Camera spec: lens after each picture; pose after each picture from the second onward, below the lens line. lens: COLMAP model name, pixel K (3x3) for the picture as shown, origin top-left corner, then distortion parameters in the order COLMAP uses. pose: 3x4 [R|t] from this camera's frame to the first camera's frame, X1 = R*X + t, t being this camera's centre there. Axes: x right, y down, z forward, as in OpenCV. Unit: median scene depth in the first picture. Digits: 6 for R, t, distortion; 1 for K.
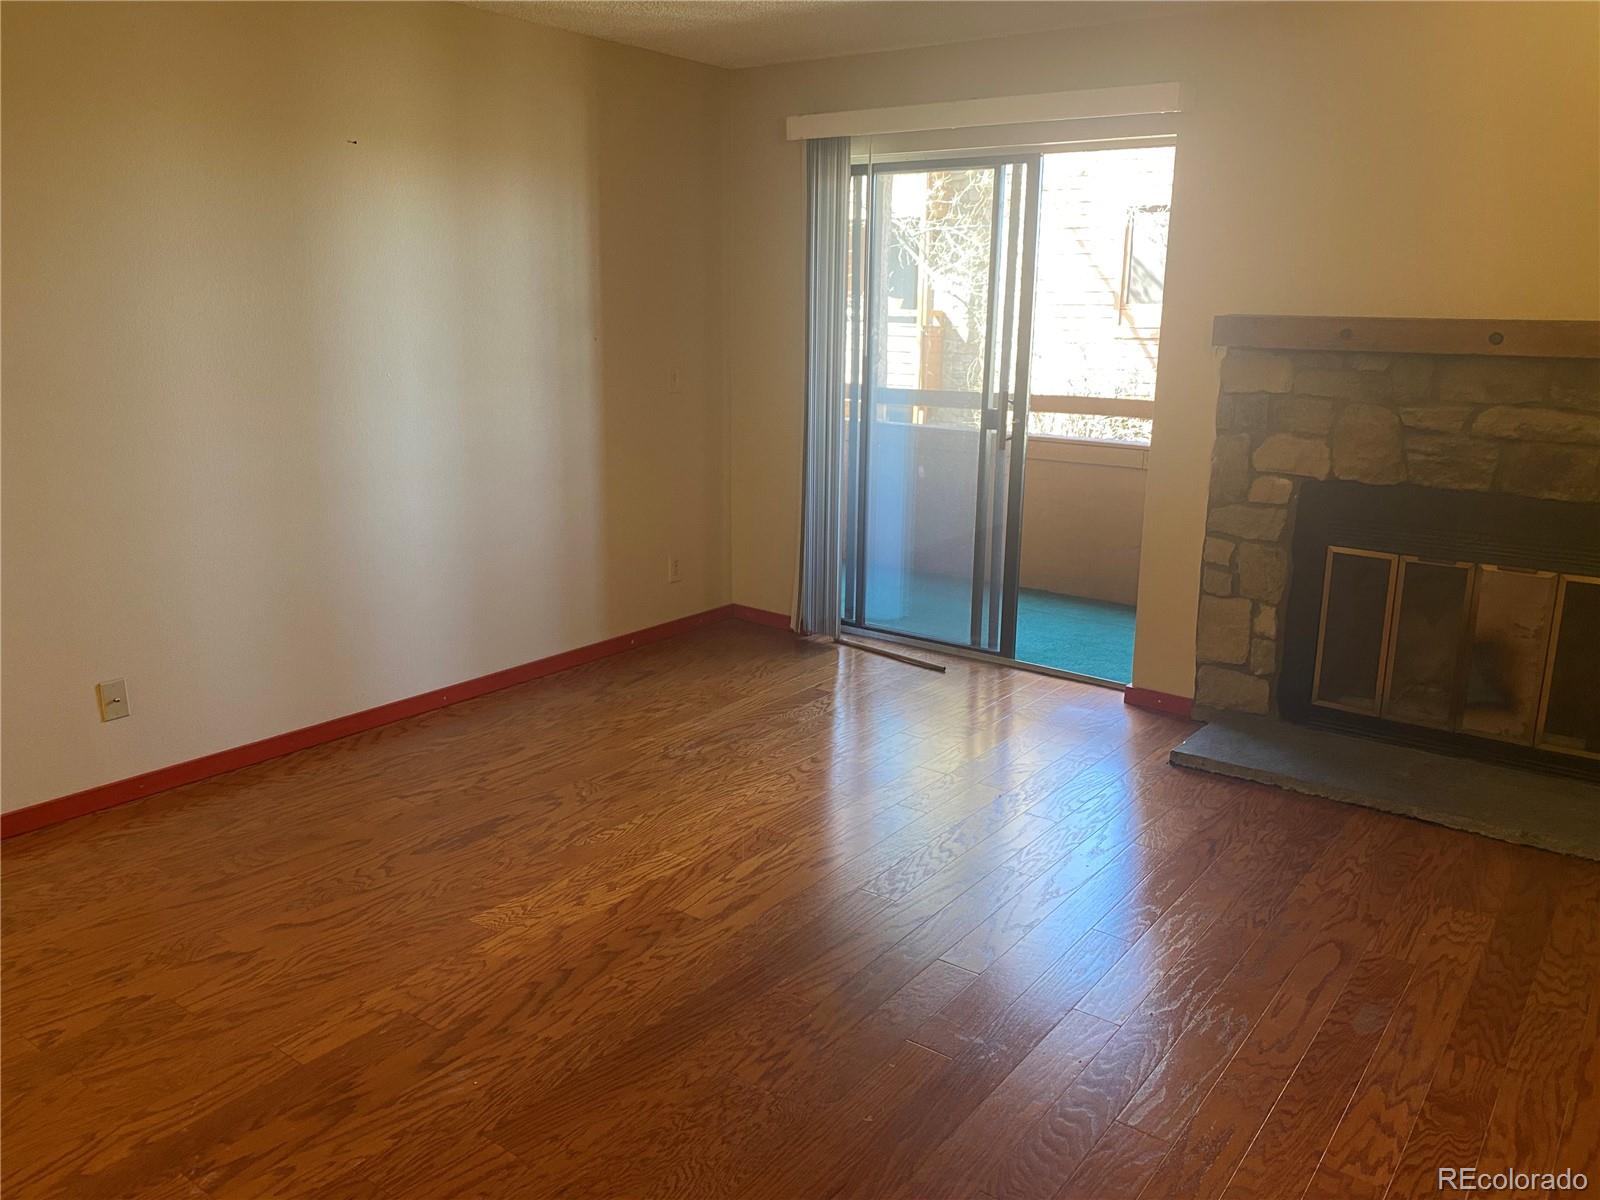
lens RADIAL K [[1213.5, 0, 780.6], [0, 1213.5, 576.8], [0, 0, 1]] dist [0.049710, -0.058469]
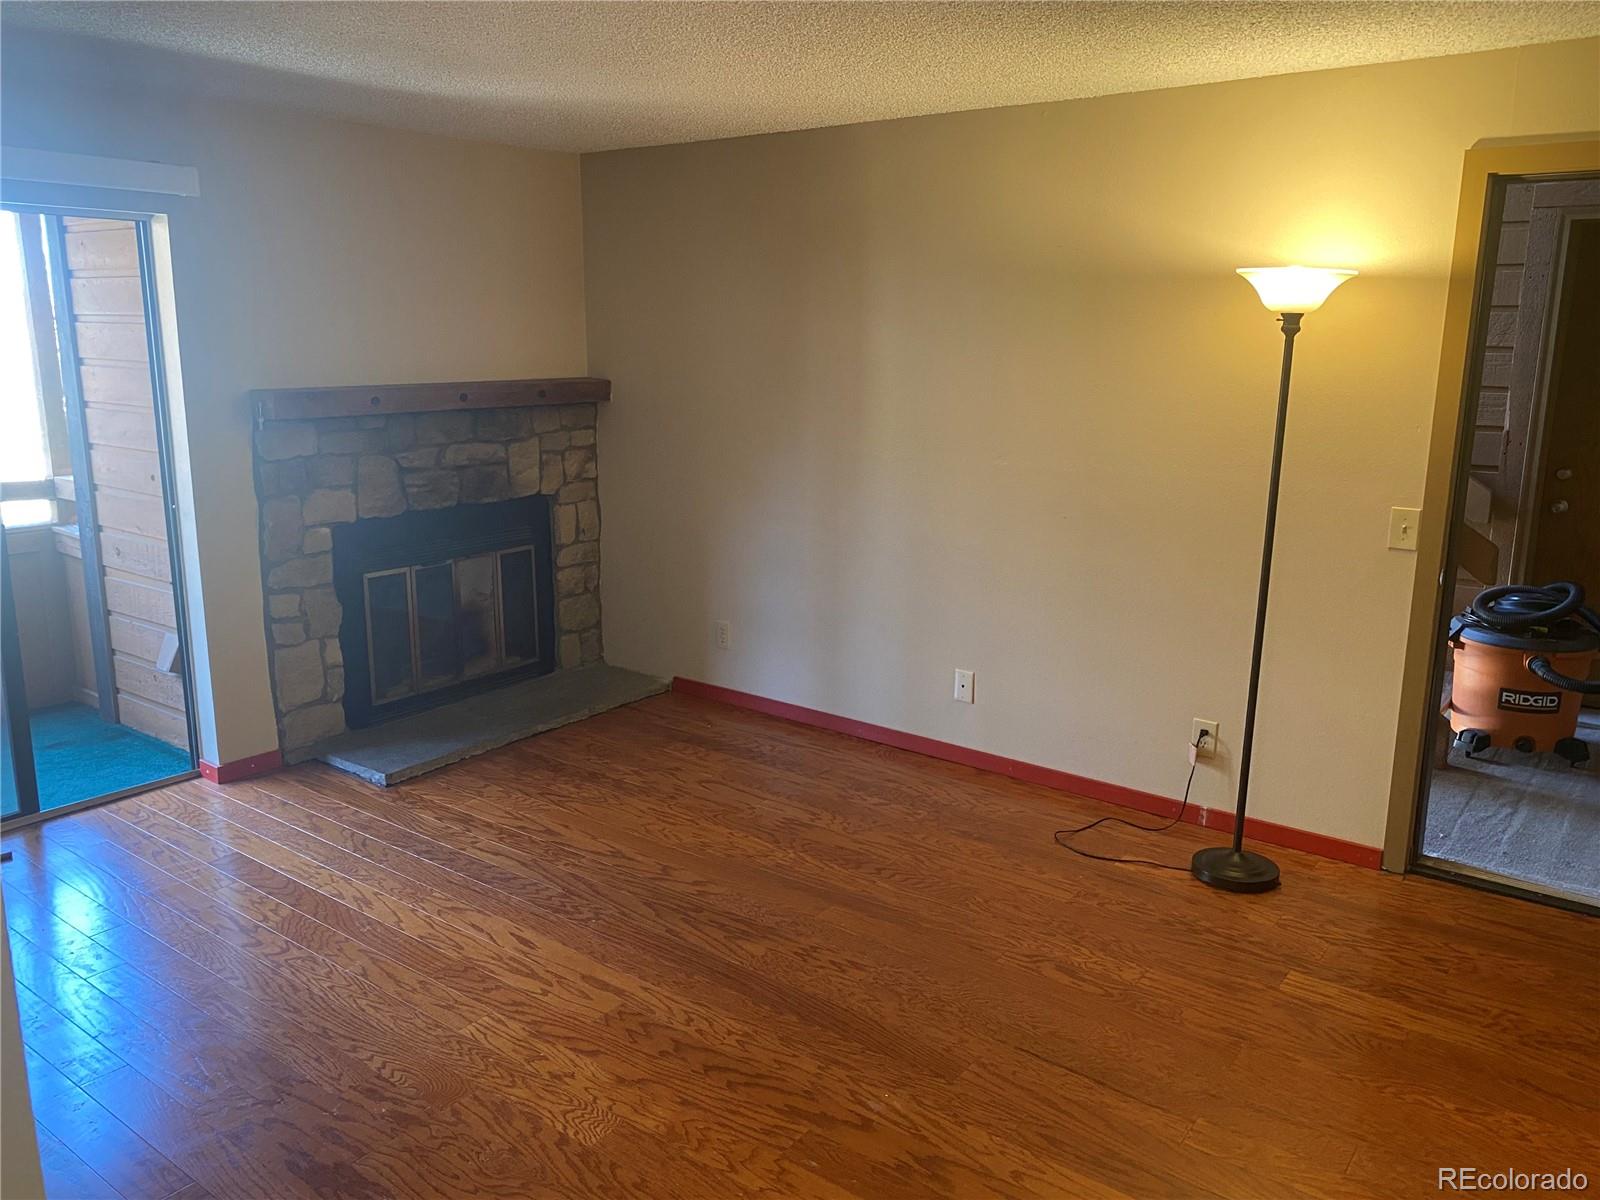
lens RADIAL K [[1213.5, 0, 803.4], [0, 1213.5, 595.2], [0, 0, 1]] dist [0.049710, -0.058469]
pose [[0.011410, -0.233505, 0.972289, -0.759996], [0.216464, 0.949872, 0.225581, -0.193623], [-0.976224, 0.207892, 0.061384, 0.537420]]
